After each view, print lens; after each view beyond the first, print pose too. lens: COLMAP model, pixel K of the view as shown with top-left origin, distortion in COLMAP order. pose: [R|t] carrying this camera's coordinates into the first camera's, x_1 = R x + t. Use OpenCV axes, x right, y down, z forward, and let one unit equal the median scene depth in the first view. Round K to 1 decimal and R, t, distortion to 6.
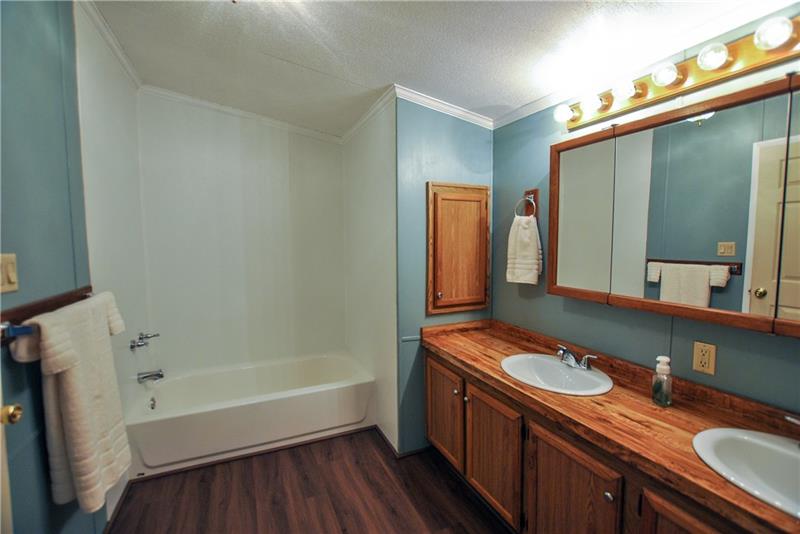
lens RADIAL K [[355.3, 0, 400.8], [0, 355.3, 262.0], [0, 0, 1]] dist [-0.027054, 0.002084]
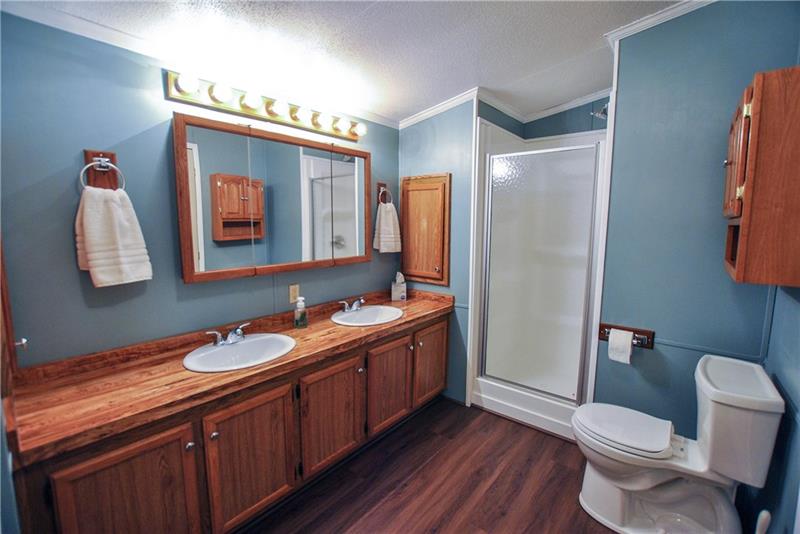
lens RADIAL K [[355.3, 0, 400.3], [0, 355.3, 266.3], [0, 0, 1]] dist [-0.027054, 0.002084]
pose [[-0.433943, -0.109570, 0.894253, -0.685579], [0.059718, 0.986896, 0.149900, -0.061643], [-0.898959, 0.118451, -0.421713, 1.021020]]
